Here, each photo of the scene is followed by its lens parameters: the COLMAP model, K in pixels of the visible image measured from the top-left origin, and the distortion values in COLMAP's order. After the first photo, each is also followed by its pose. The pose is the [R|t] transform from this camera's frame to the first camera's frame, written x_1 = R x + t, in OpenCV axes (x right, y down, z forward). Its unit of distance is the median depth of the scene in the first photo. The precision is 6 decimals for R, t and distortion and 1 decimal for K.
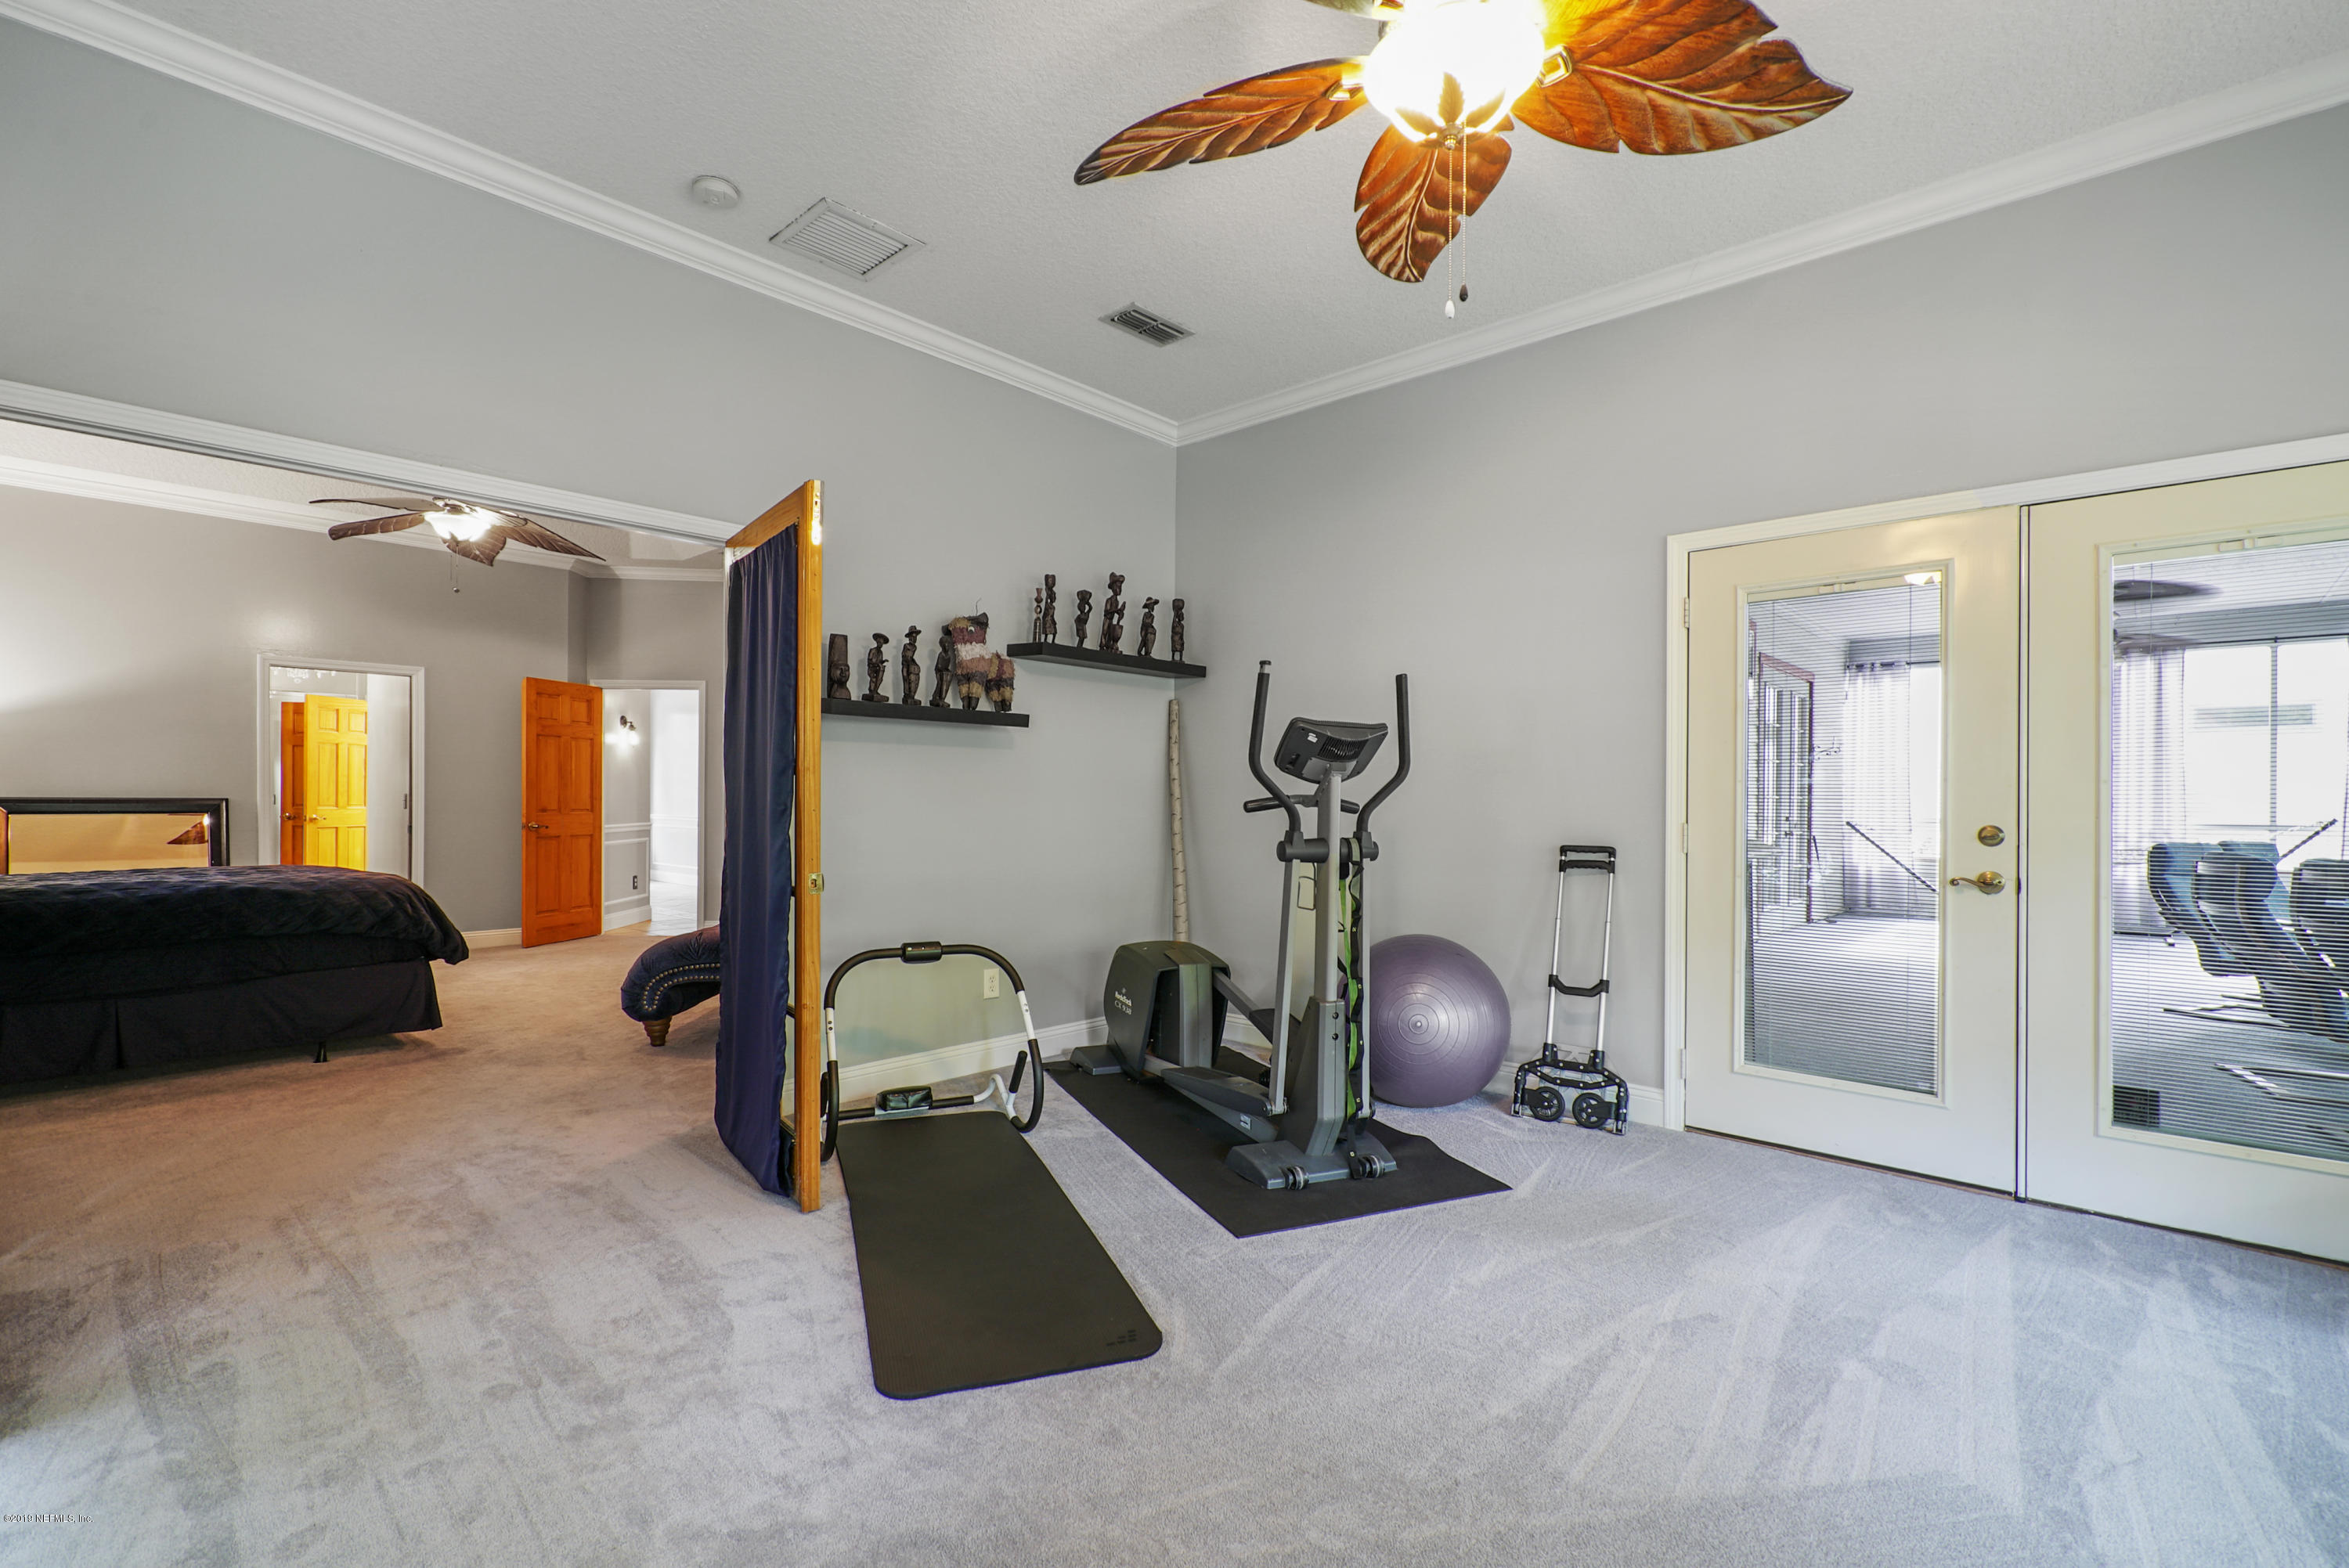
lens RADIAL K [[1062.9, 0, 1171.3], [0, 1062.9, 794.9], [0, 0, 1]] dist [0.002136, 0.000198]
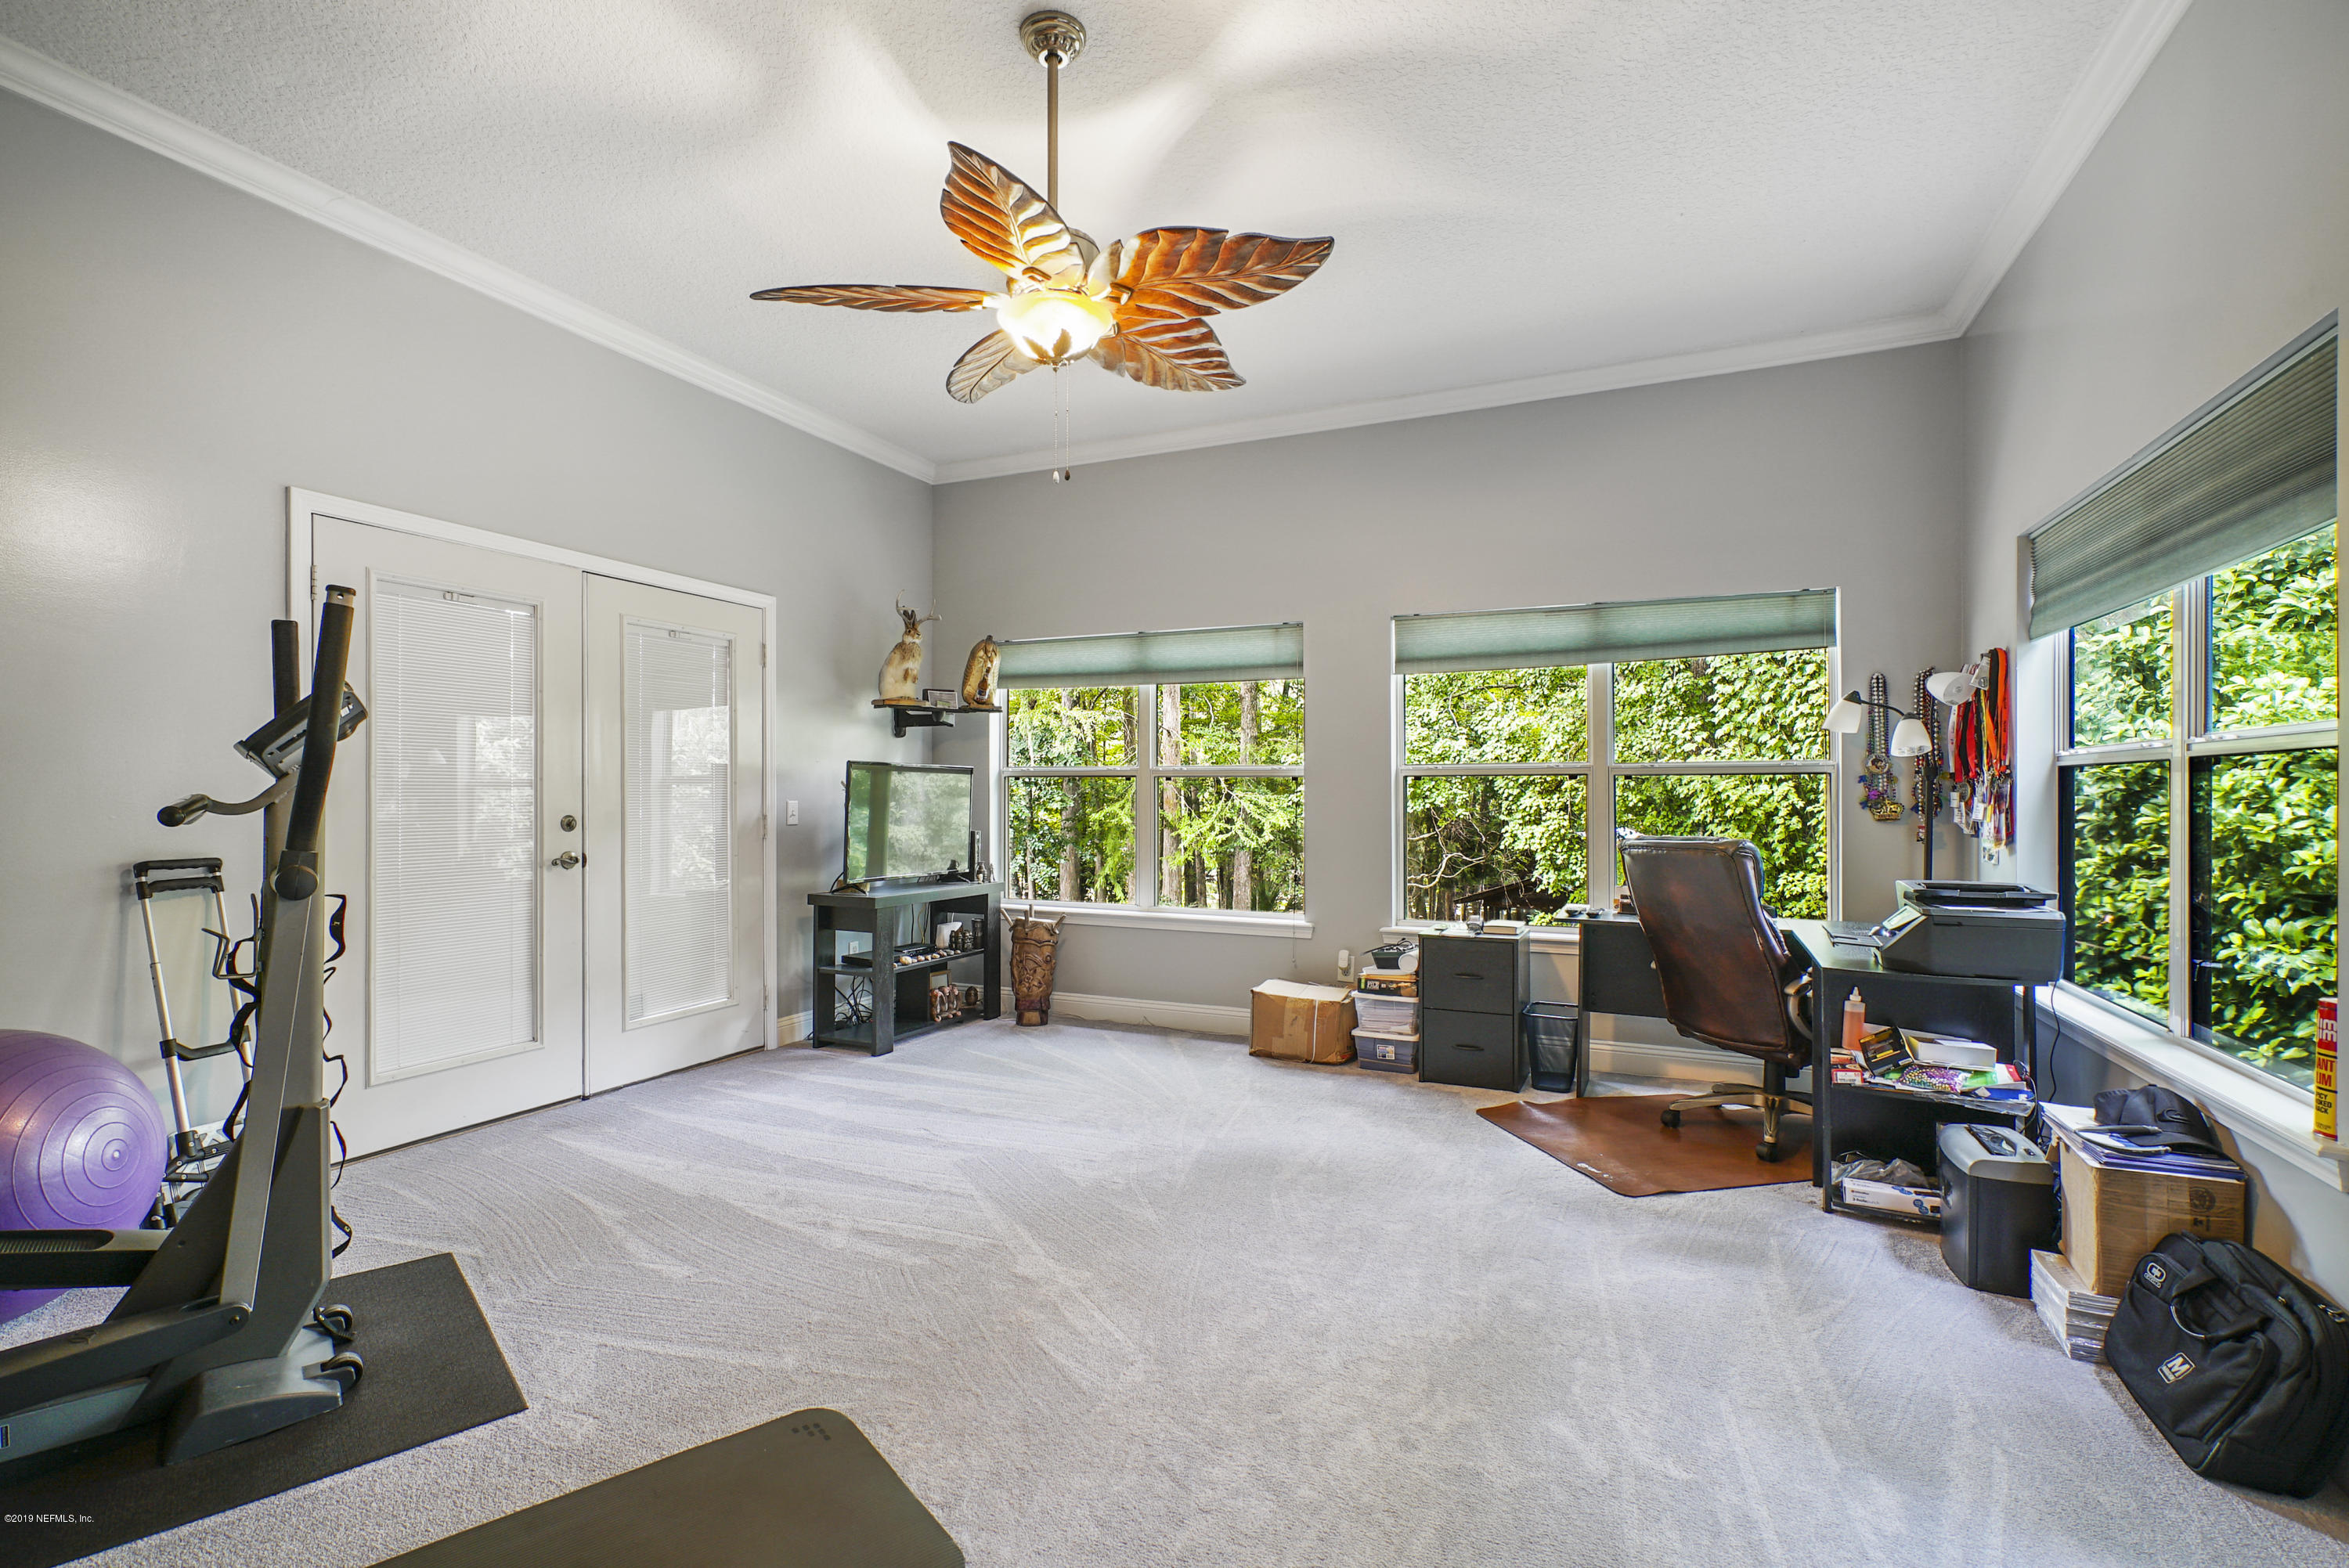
lens RADIAL K [[1062.9, 0, 1171.3], [0, 1062.9, 794.9], [0, 0, 1]] dist [0.002136, 0.000198]
pose [[-0.313148, -0.009477, 0.949657, -0.751682], [-0.008680, 0.999937, 0.007116, -0.012705], [-0.949665, -0.006015, -0.313211, 0.798024]]
